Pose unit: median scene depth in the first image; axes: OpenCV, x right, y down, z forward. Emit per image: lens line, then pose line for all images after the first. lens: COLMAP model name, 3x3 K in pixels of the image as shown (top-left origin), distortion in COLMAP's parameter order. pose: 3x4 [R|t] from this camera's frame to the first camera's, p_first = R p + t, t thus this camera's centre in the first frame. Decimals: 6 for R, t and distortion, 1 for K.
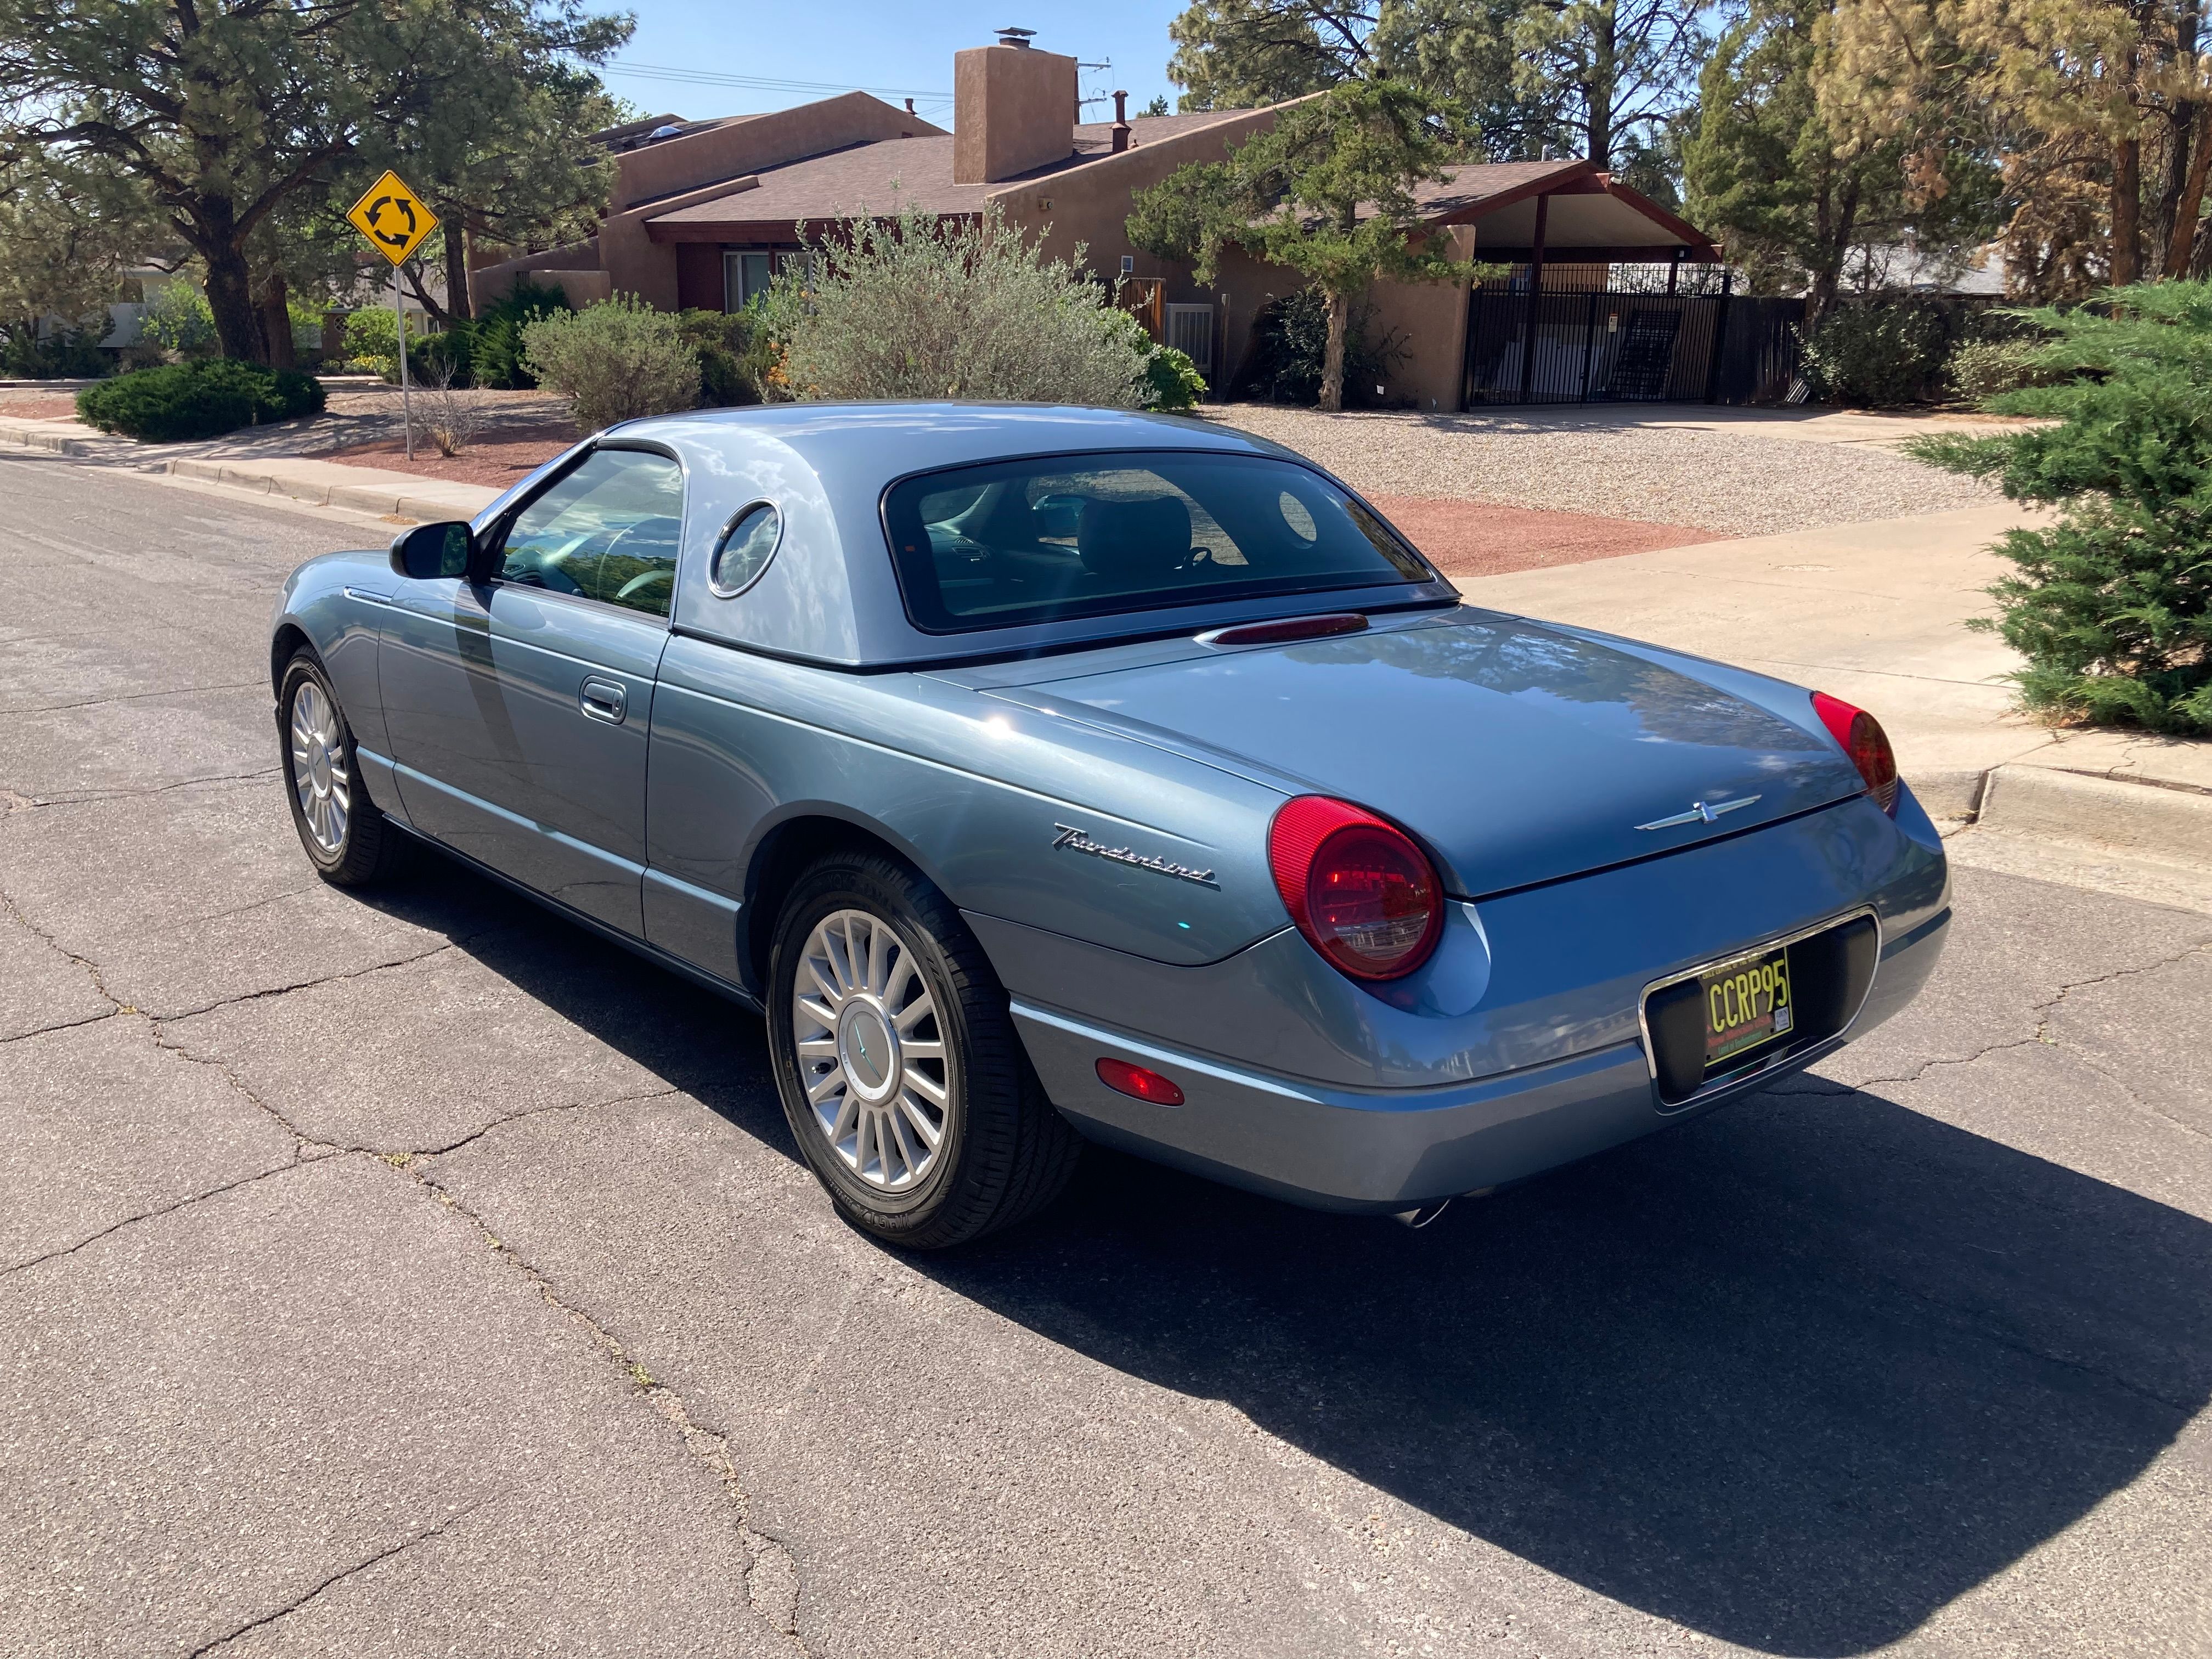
lens RADIAL K [[1833.6, 0, 1106.0], [0, 1833.6, 829.5], [0, 0, 1]] dist [-0.000805, 0.001555]
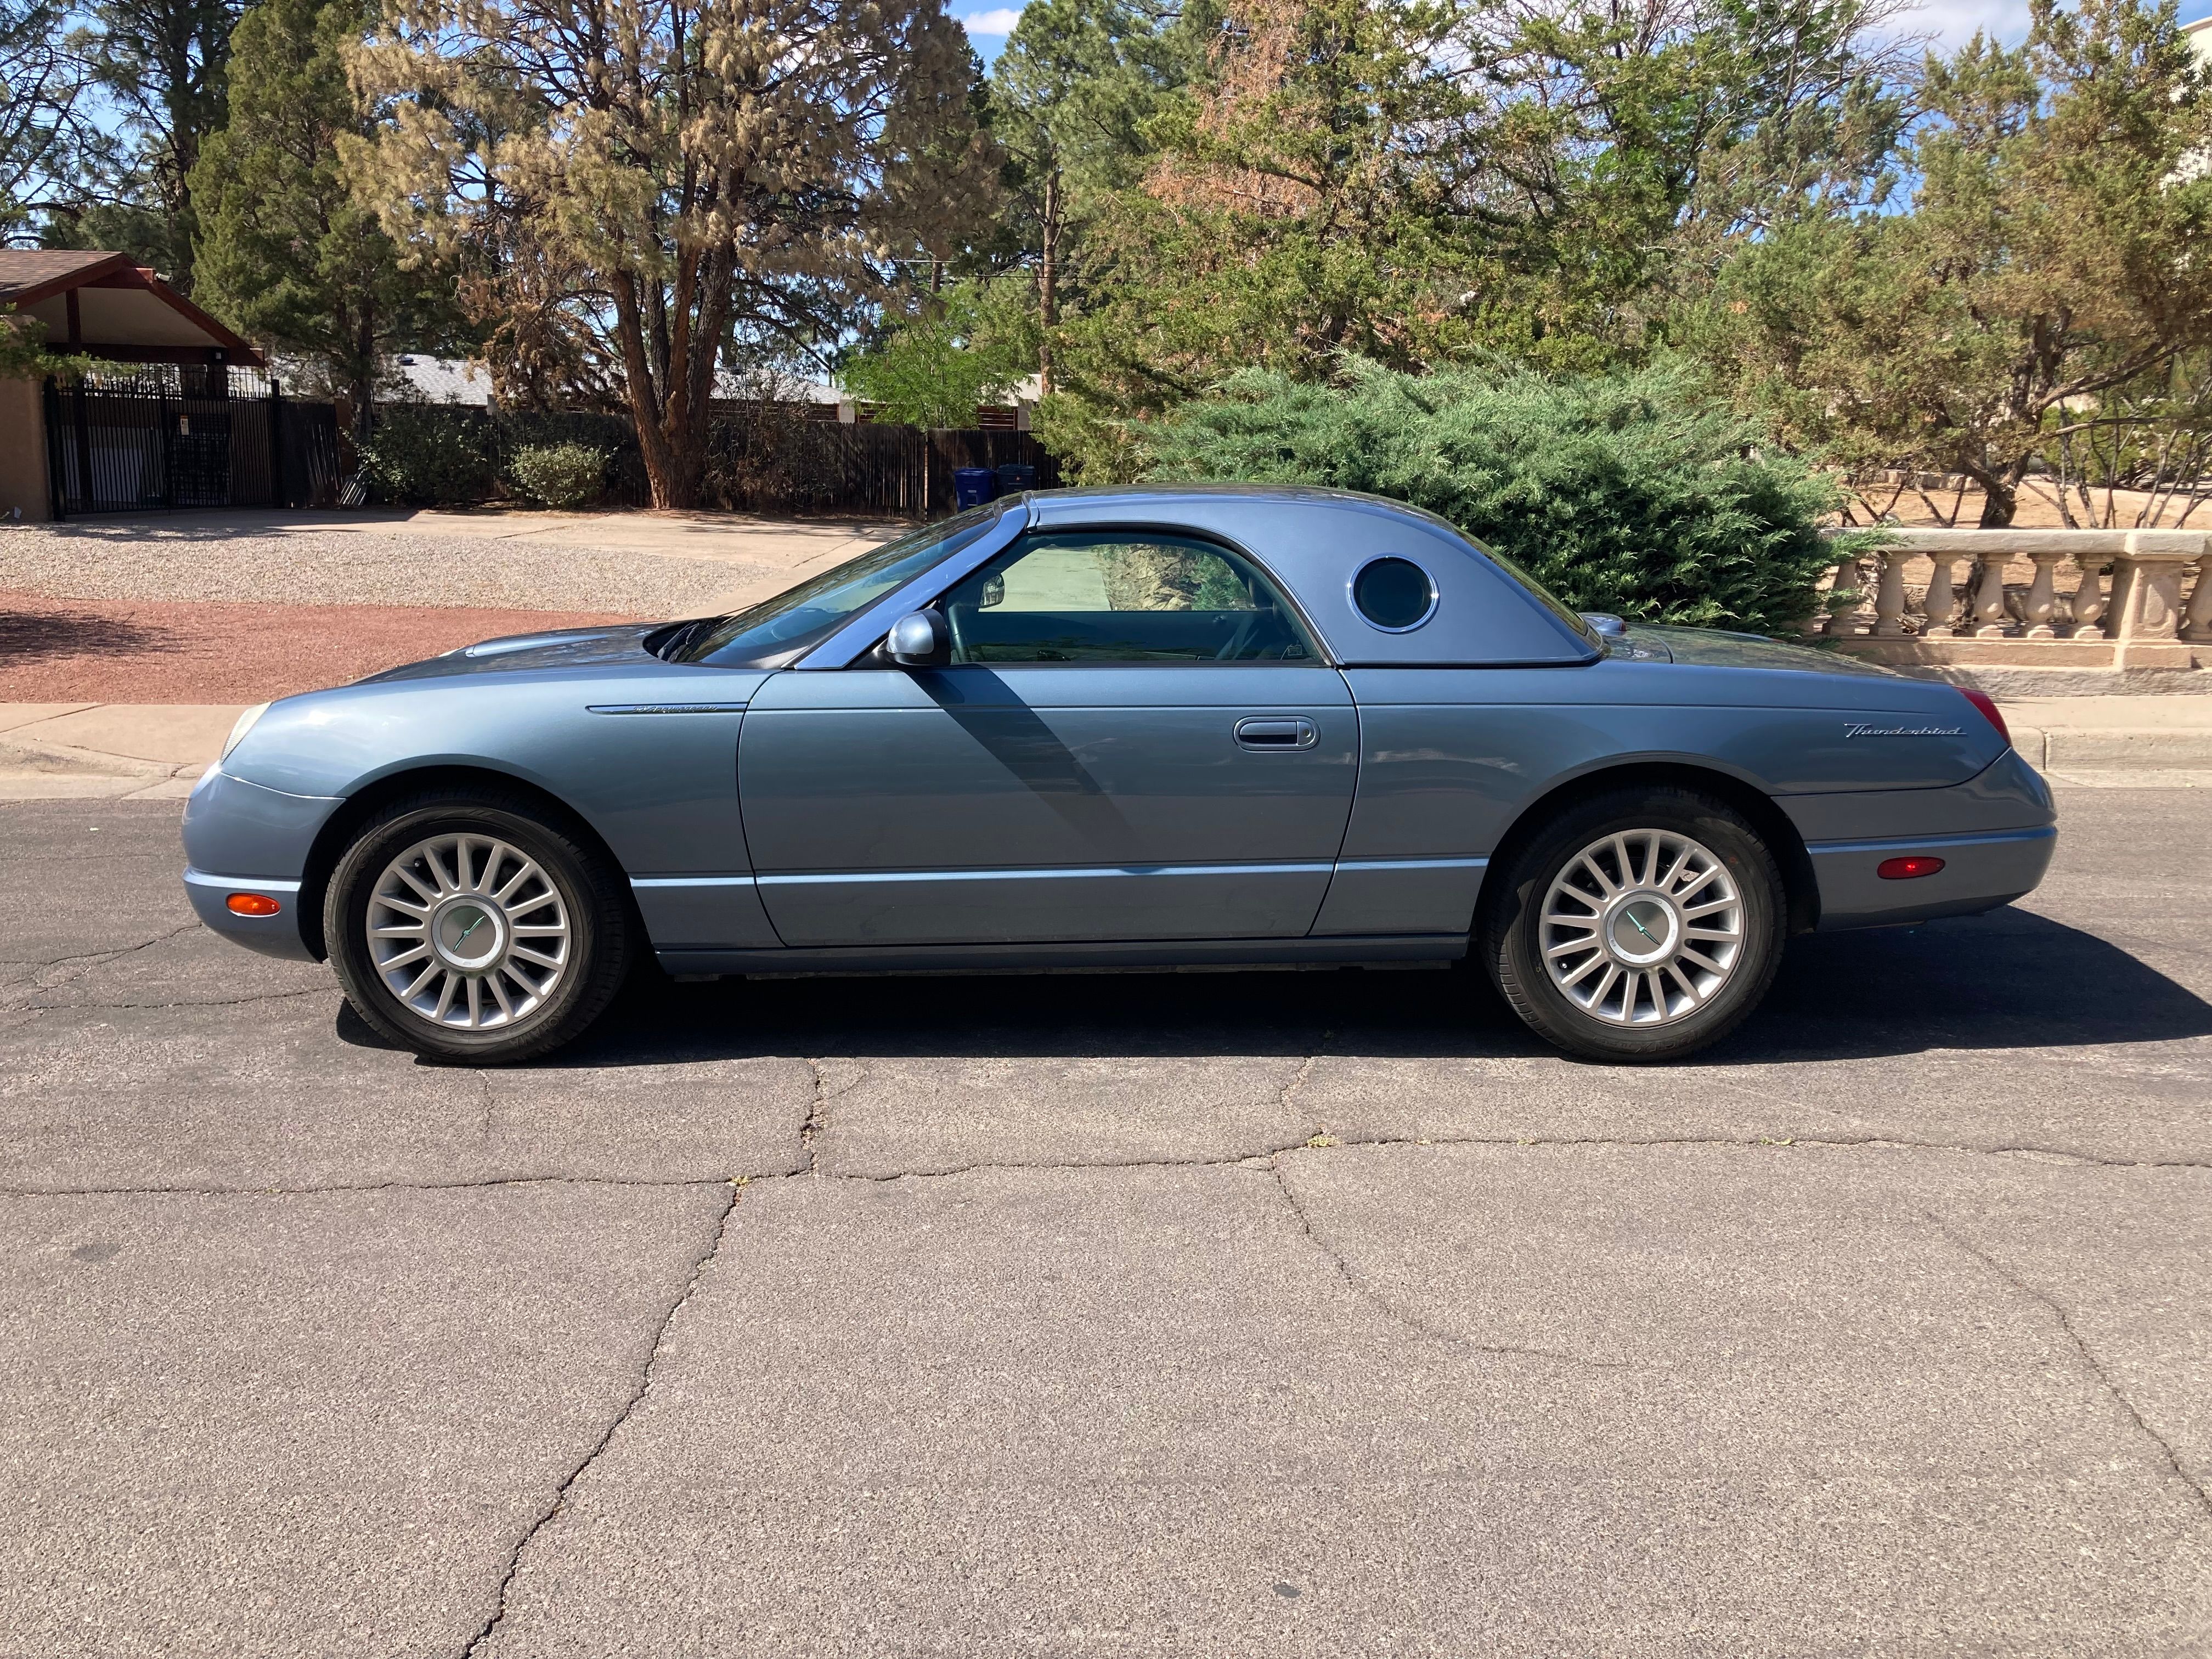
lens RADIAL K [[1833.6, 0, 1106.0], [0, 1833.6, 829.5], [0, 0, 1]] dist [-0.000805, 0.001555]
pose [[0.625828, -0.153646, 0.764678, -0.183704], [0.196046, 0.979917, 0.036445, -0.010754], [-0.754921, 0.127103, 0.643381, 0.050750]]
